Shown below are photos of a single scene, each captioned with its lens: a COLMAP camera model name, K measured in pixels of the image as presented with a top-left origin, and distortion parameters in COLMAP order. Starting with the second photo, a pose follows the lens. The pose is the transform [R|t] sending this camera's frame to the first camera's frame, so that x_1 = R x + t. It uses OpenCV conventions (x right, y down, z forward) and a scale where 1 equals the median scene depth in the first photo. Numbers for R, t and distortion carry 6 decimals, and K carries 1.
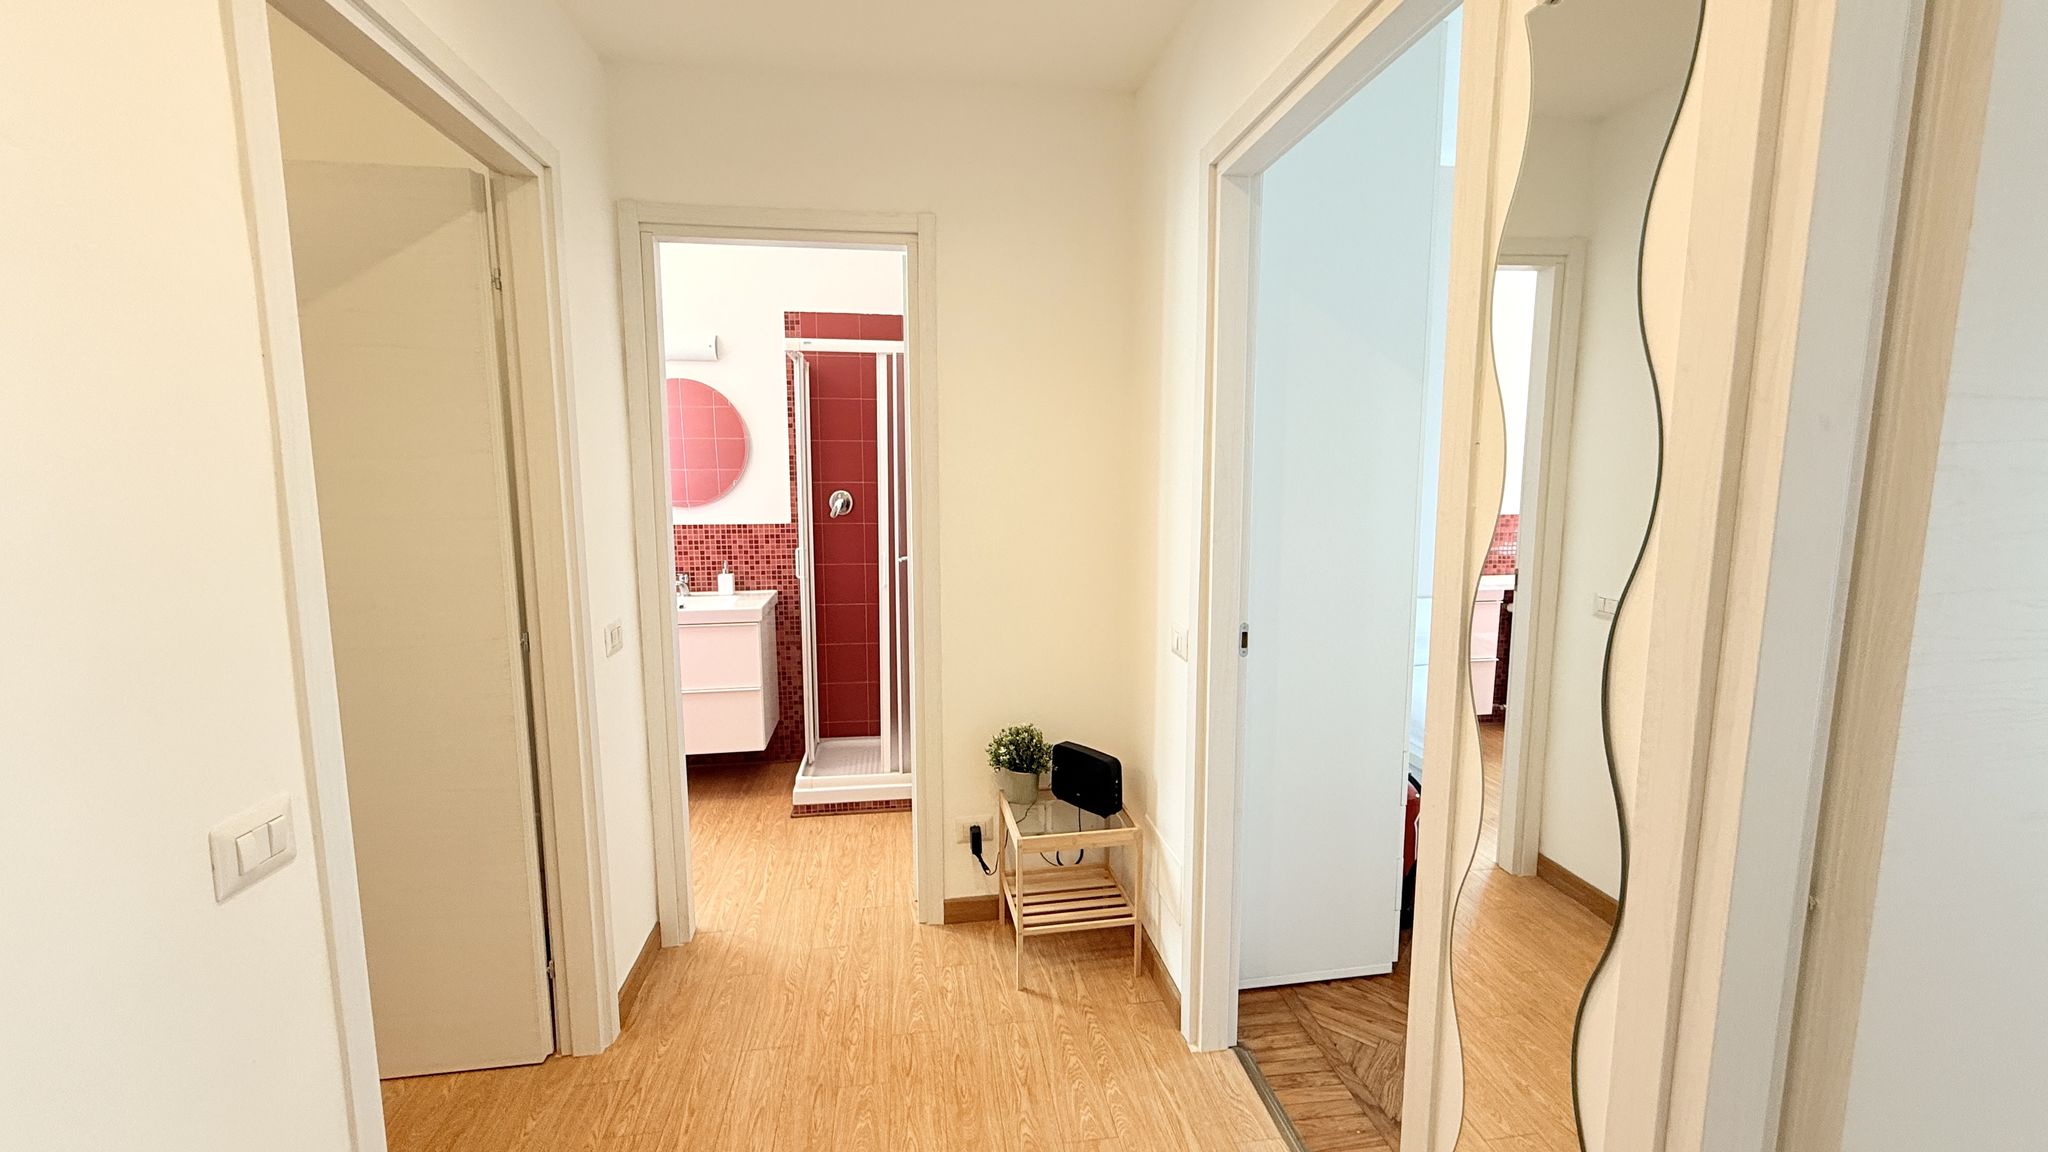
lens RADIAL K [[814.4, 0, 1024.0], [0, 814.4, 576.0], [0, 0, 1]] dist [-0.001576, 0.000398]
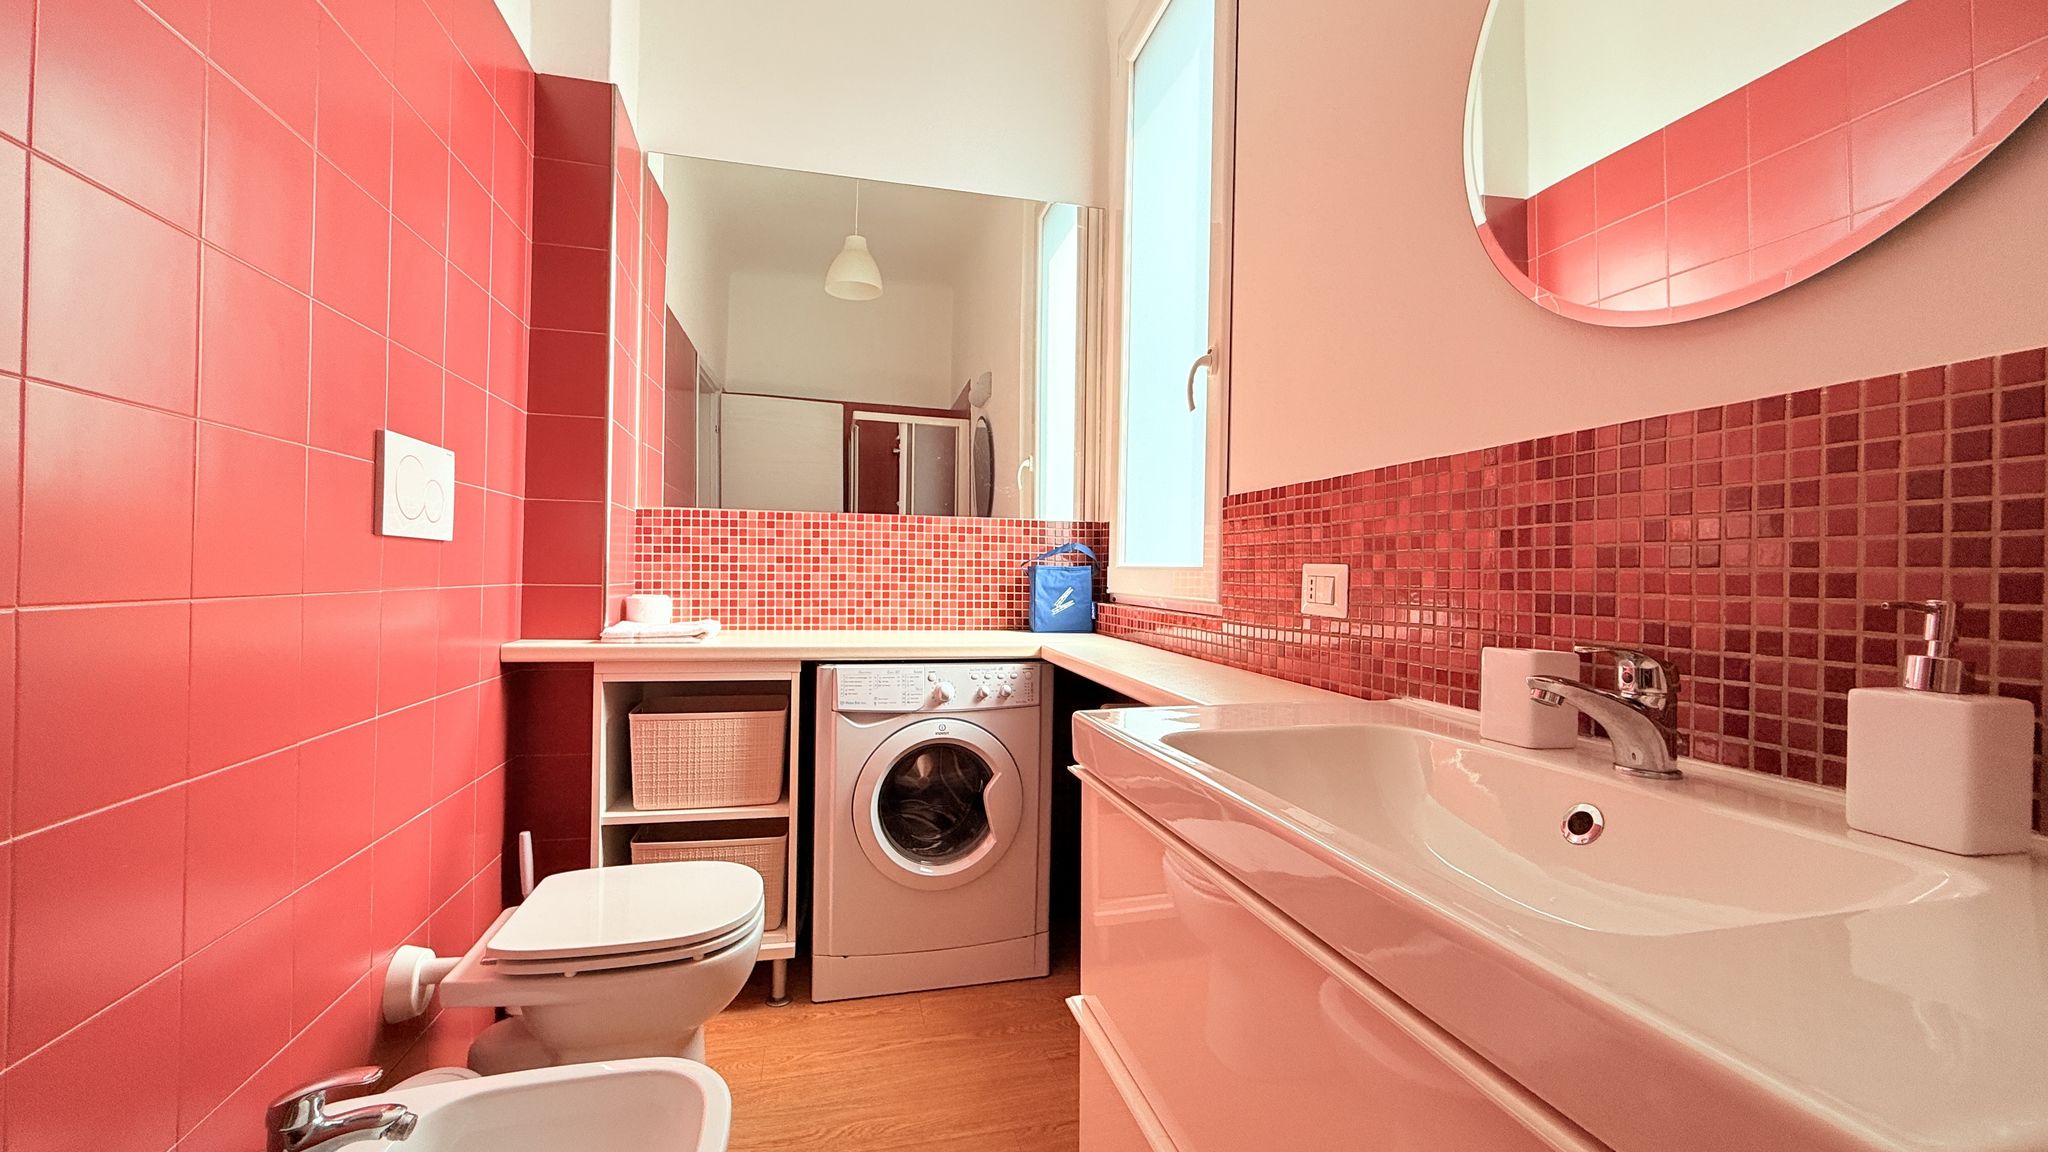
lens RADIAL K [[814.4, 0, 1024.0], [0, 814.4, 576.0], [0, 0, 1]] dist [-0.001576, 0.000398]
pose [[0.087627, 0.004175, -0.996145, -0.235999], [-0.151645, 0.988392, -0.009197, 0.003058], [0.984543, 0.151867, 0.087243, 0.820216]]
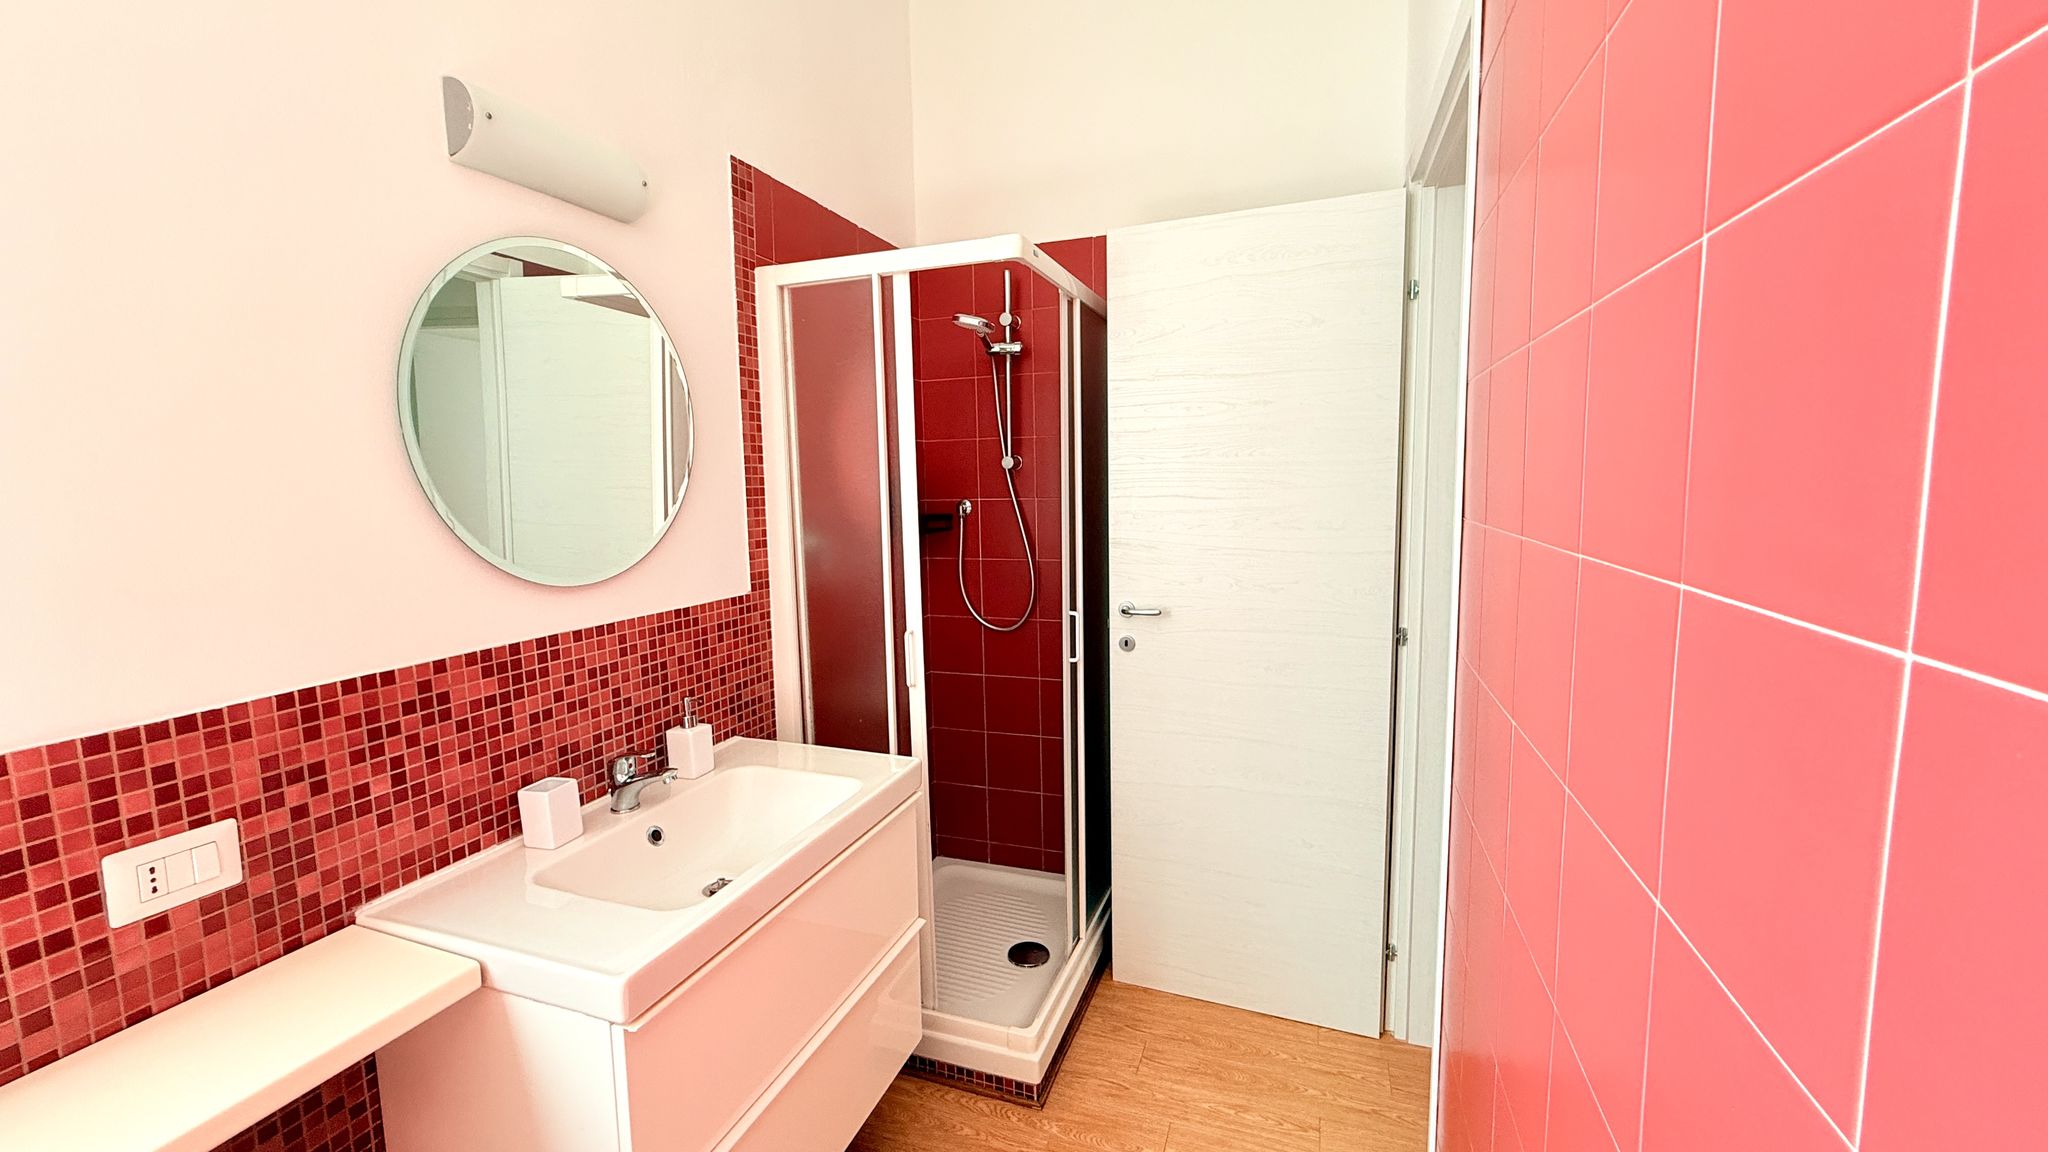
lens RADIAL K [[814.4, 0, 1024.0], [0, 814.4, 576.0], [0, 0, 1]] dist [-0.001576, 0.000398]
pose [[0.472156, -0.107759, 0.874904, -0.646321], [0.109022, 0.992019, 0.063348, -0.089437], [-0.874747, 0.065474, 0.480136, 0.624603]]
